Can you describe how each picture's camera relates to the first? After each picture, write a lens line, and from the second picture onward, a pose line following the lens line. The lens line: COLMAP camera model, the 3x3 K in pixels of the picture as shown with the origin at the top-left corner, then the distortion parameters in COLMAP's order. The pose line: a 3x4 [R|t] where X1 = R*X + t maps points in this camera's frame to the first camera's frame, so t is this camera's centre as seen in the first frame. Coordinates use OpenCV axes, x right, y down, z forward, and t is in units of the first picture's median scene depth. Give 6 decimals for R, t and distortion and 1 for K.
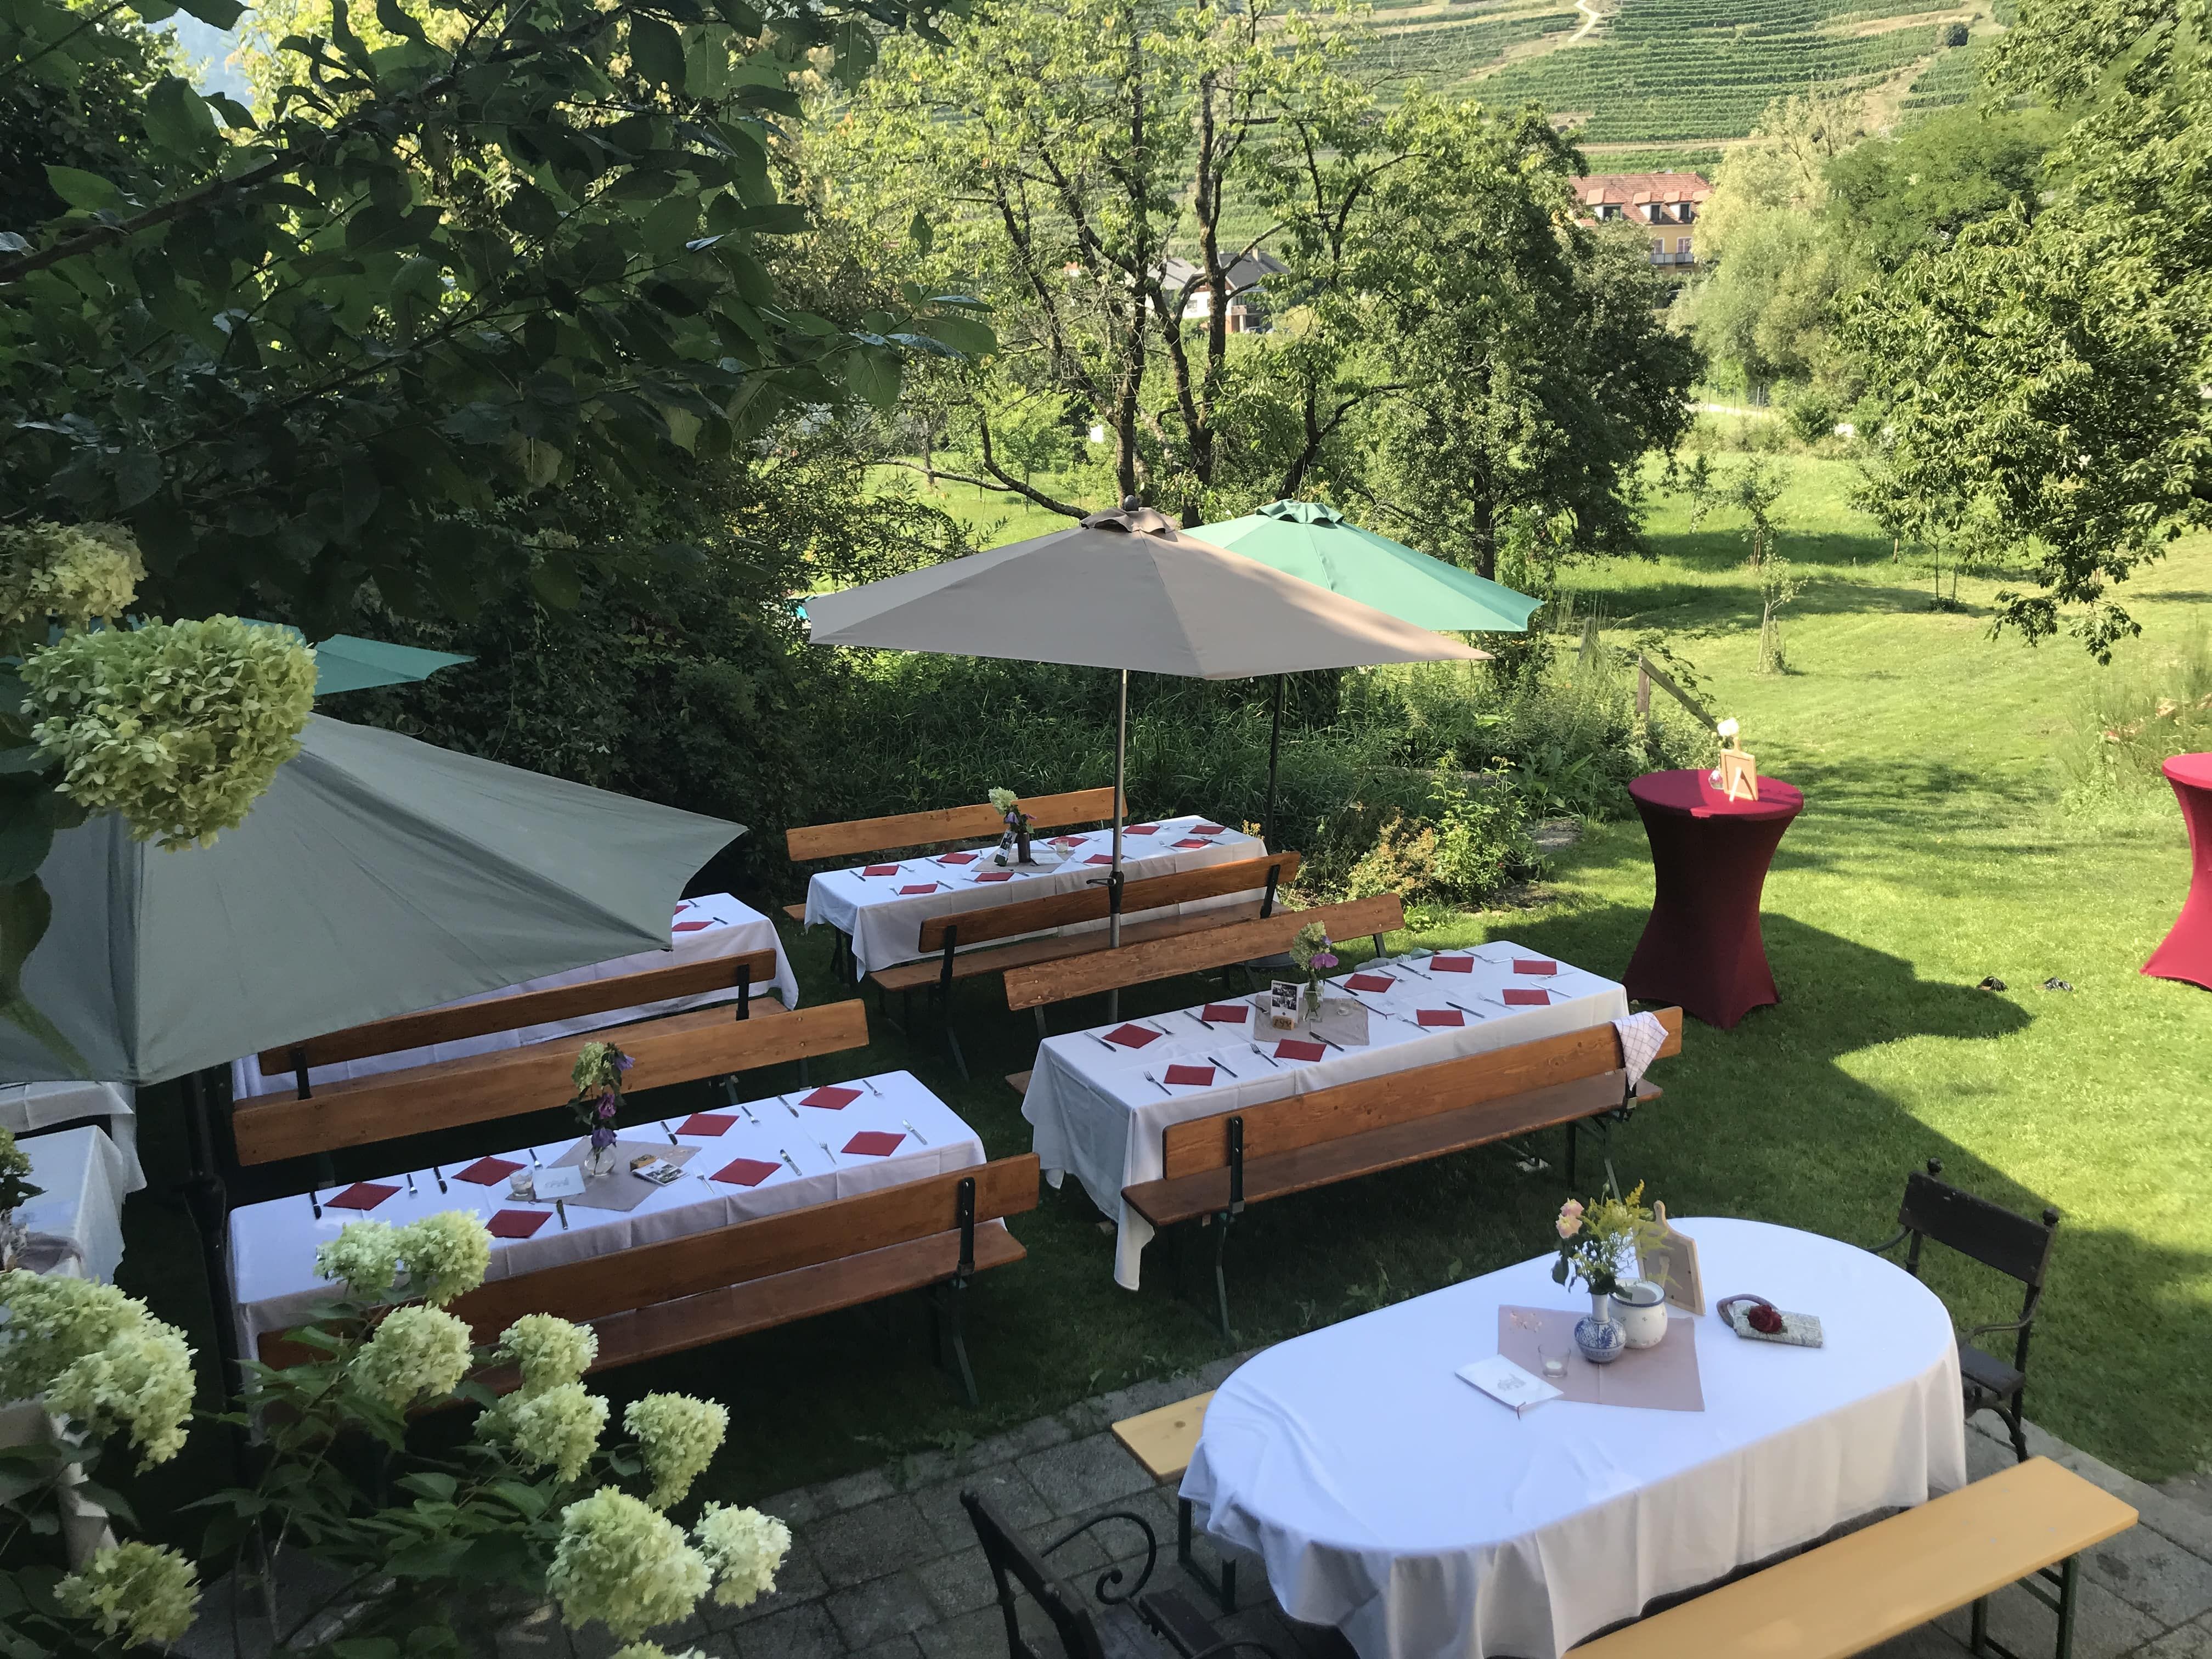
lens RADIAL K [[1886.5, 0, 1106.0], [0, 1886.5, 829.5], [0, 0, 1]] dist [0.000069, 0.001907]
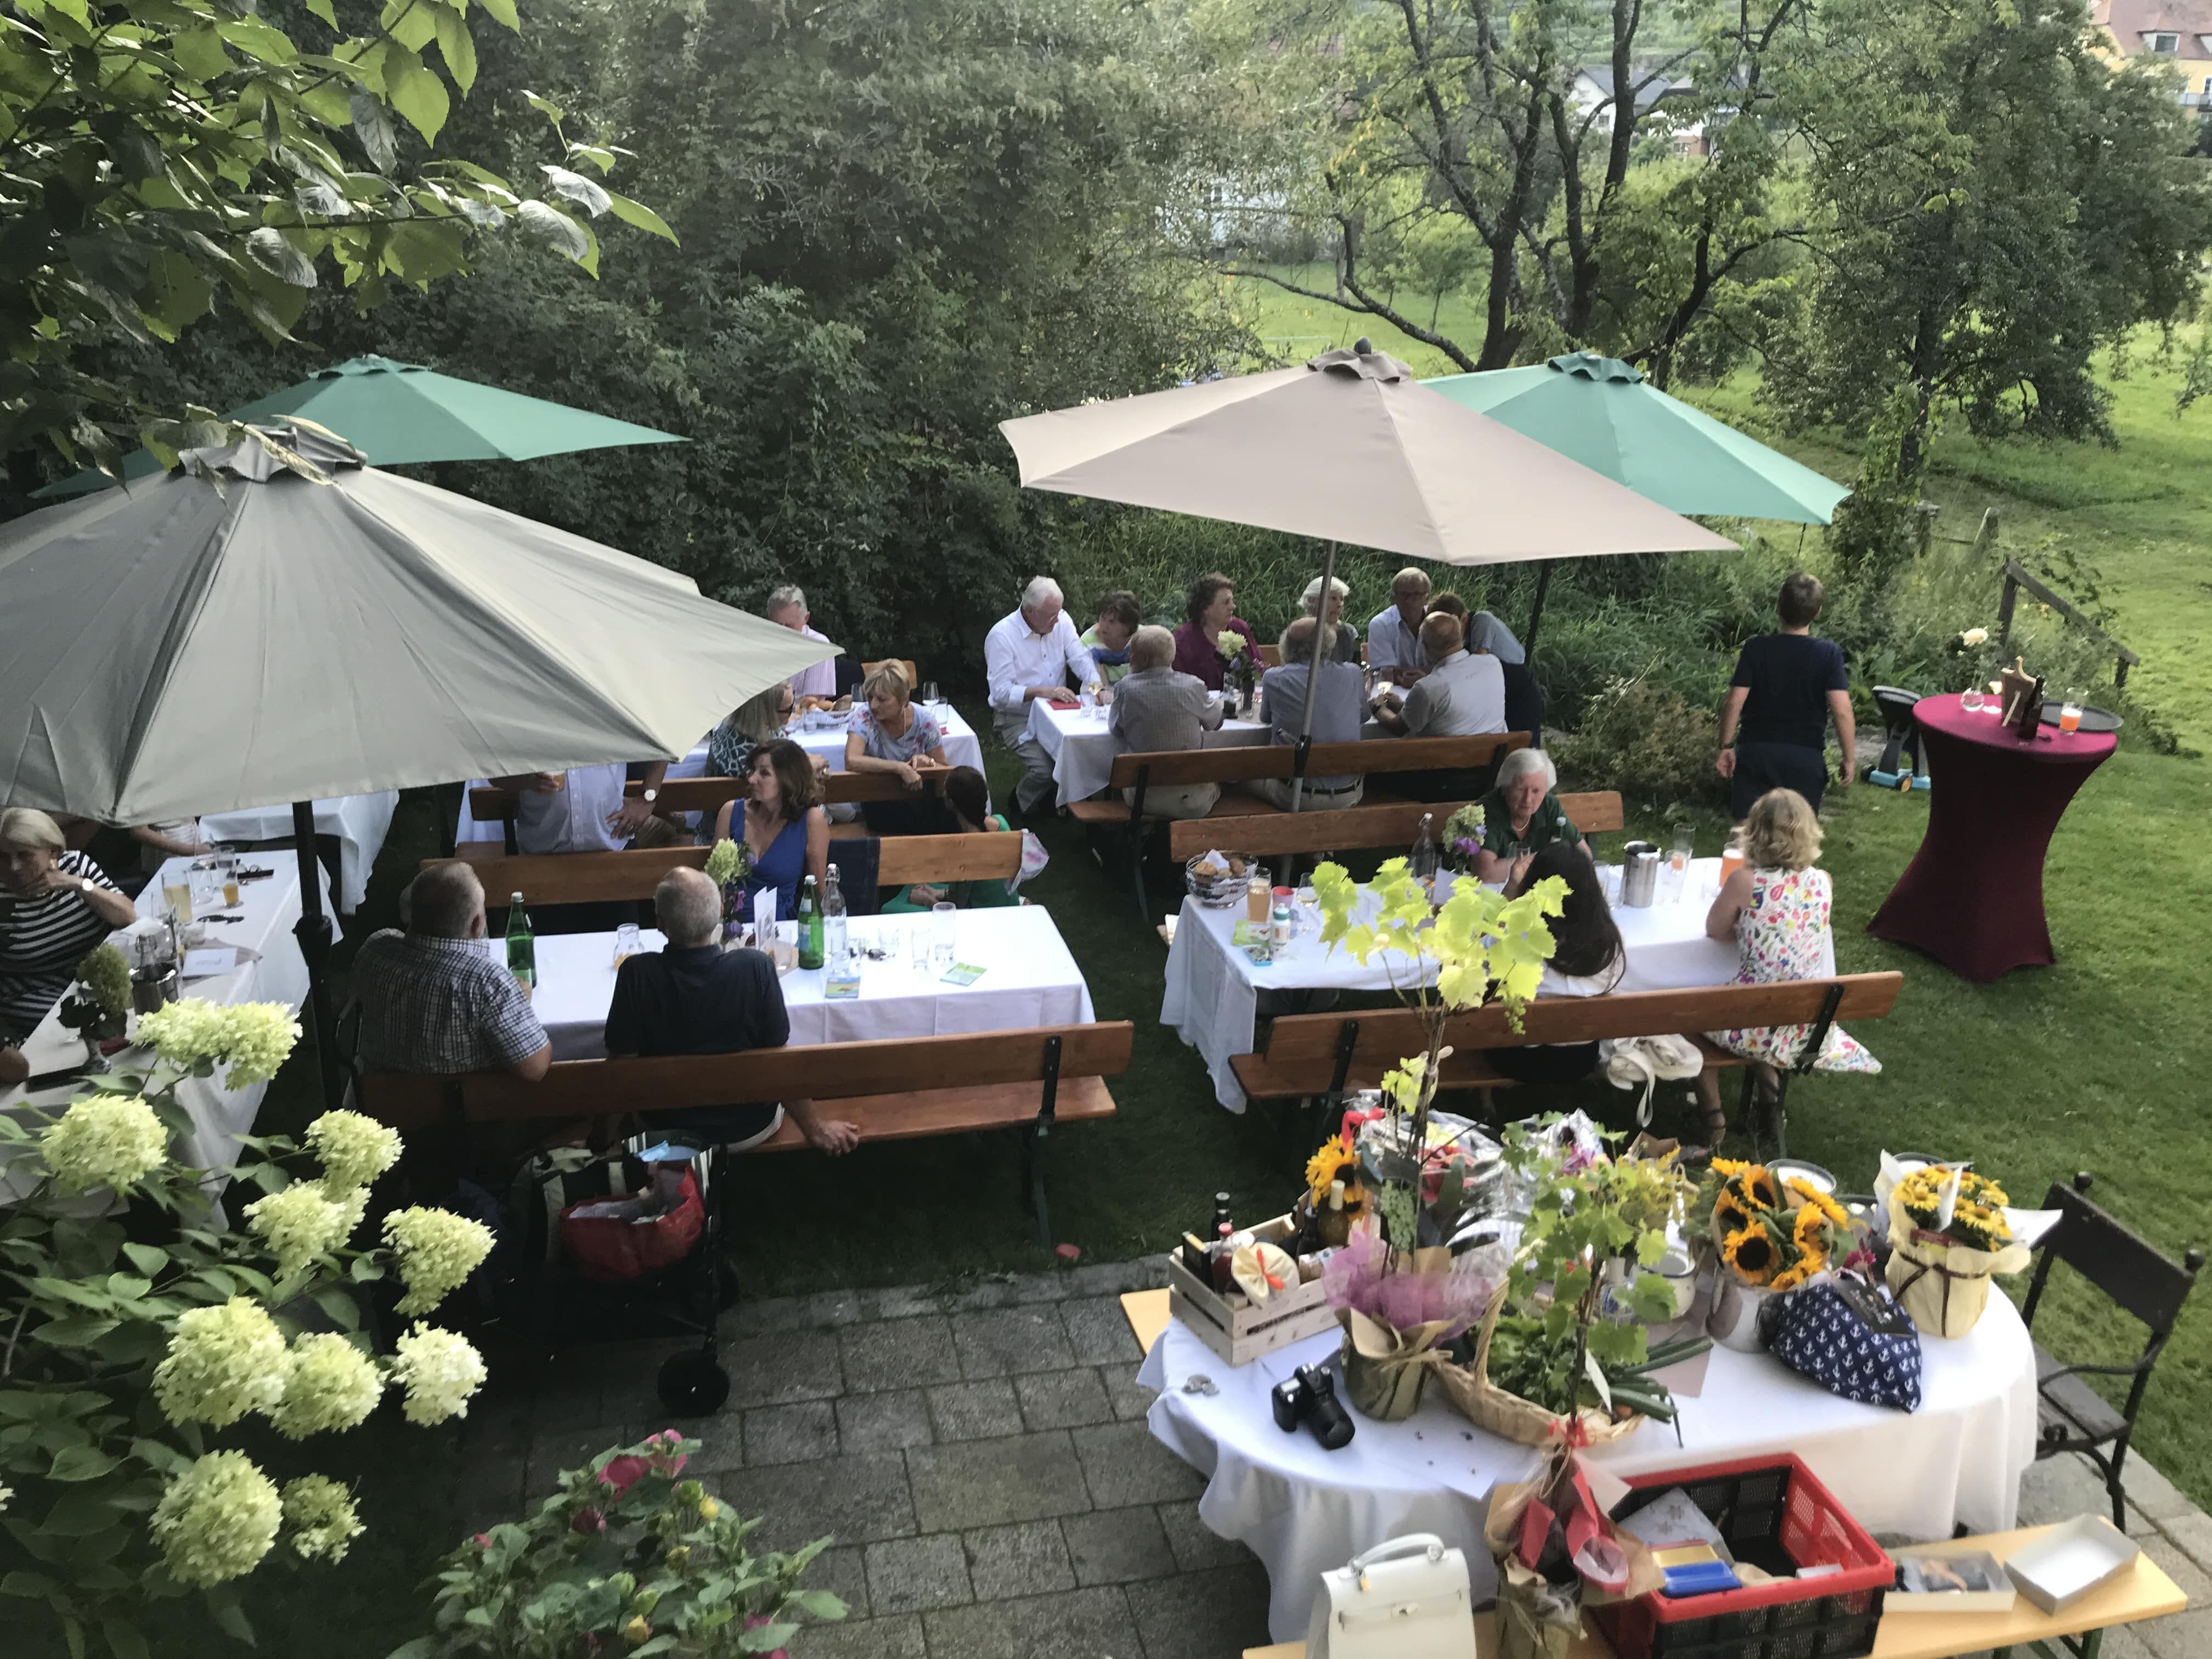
lens RADIAL K [[1877.2, 0, 1084.7], [0, 1877.2, 847.8], [0, 0, 1]] dist [0.058514, -0.078531]
pose [[0.971343, 0.136131, -0.194837, 0.095123], [-0.115180, 0.986649, 0.115143, -0.018128], [0.207911, -0.089401, 0.974054, 0.028798]]
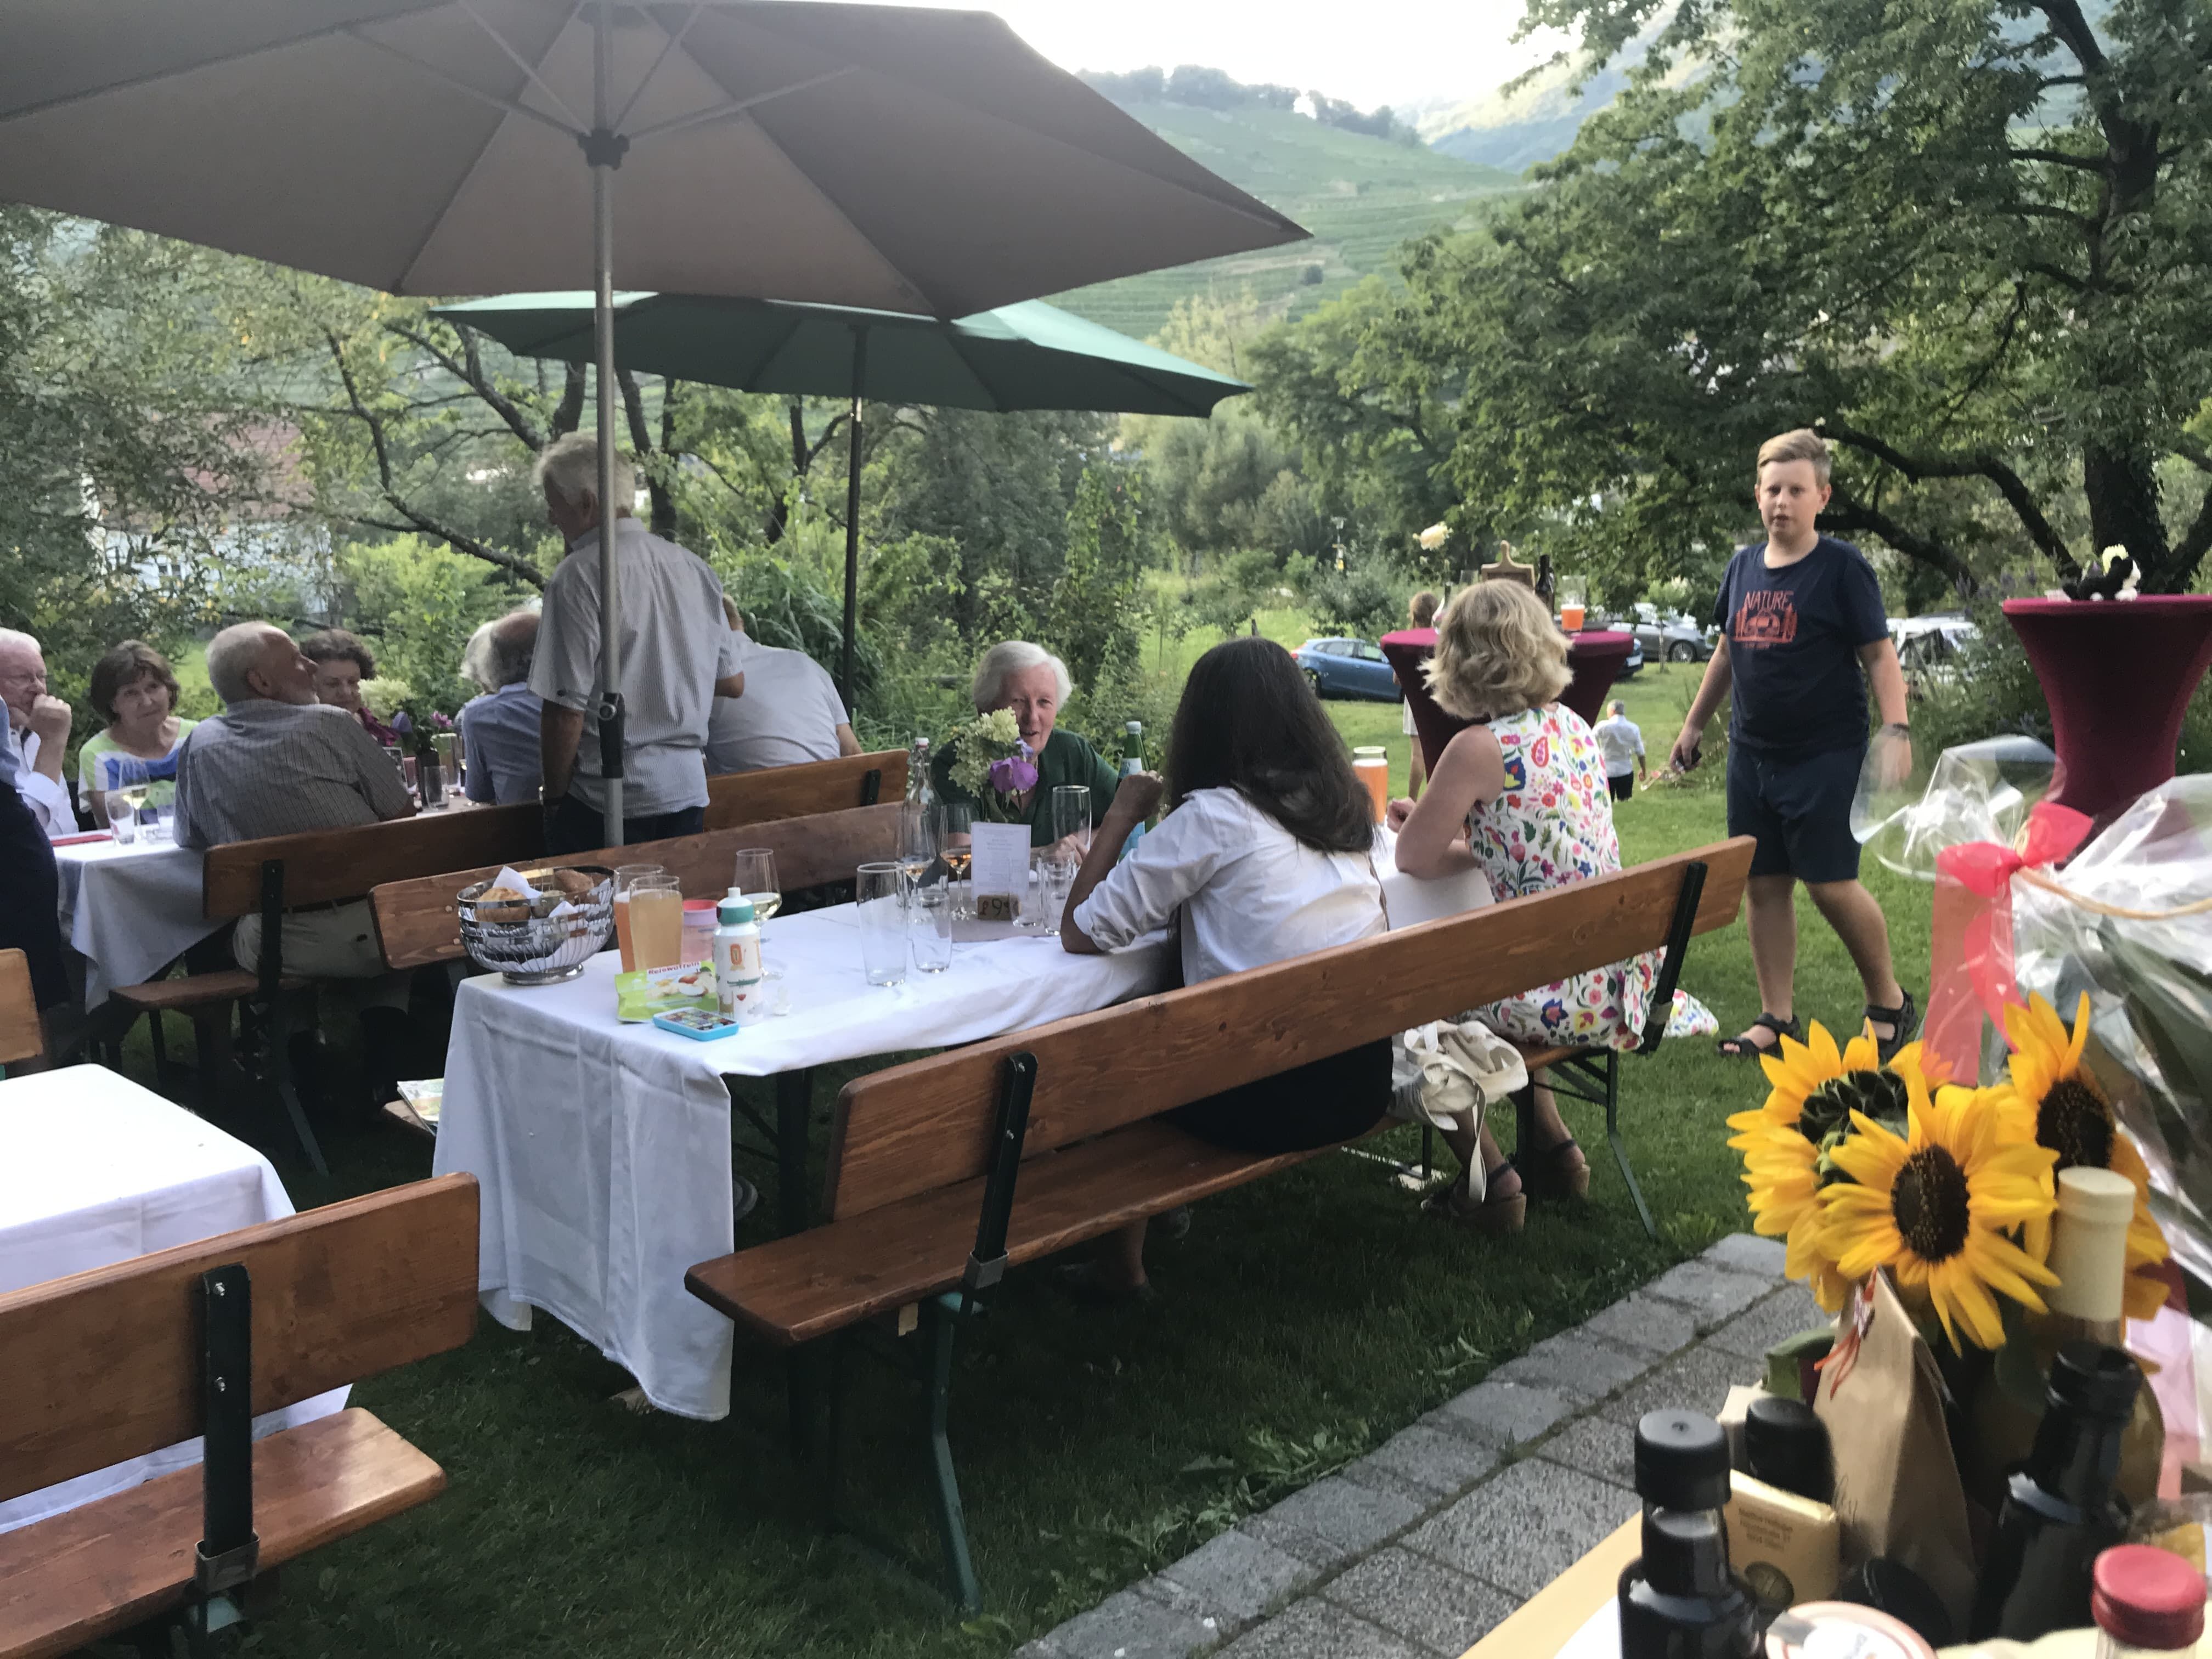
lens RADIAL K [[1886.5, 0, 1106.0], [0, 1886.5, 829.5], [0, 0, 1]] dist [0.000069, 0.001907]
pose [[0.957070, -0.053175, 0.284936, -0.012456], [0.084858, 0.991360, -0.100022, 0.123754], [-0.277156, 0.119907, 0.953314, 0.497935]]
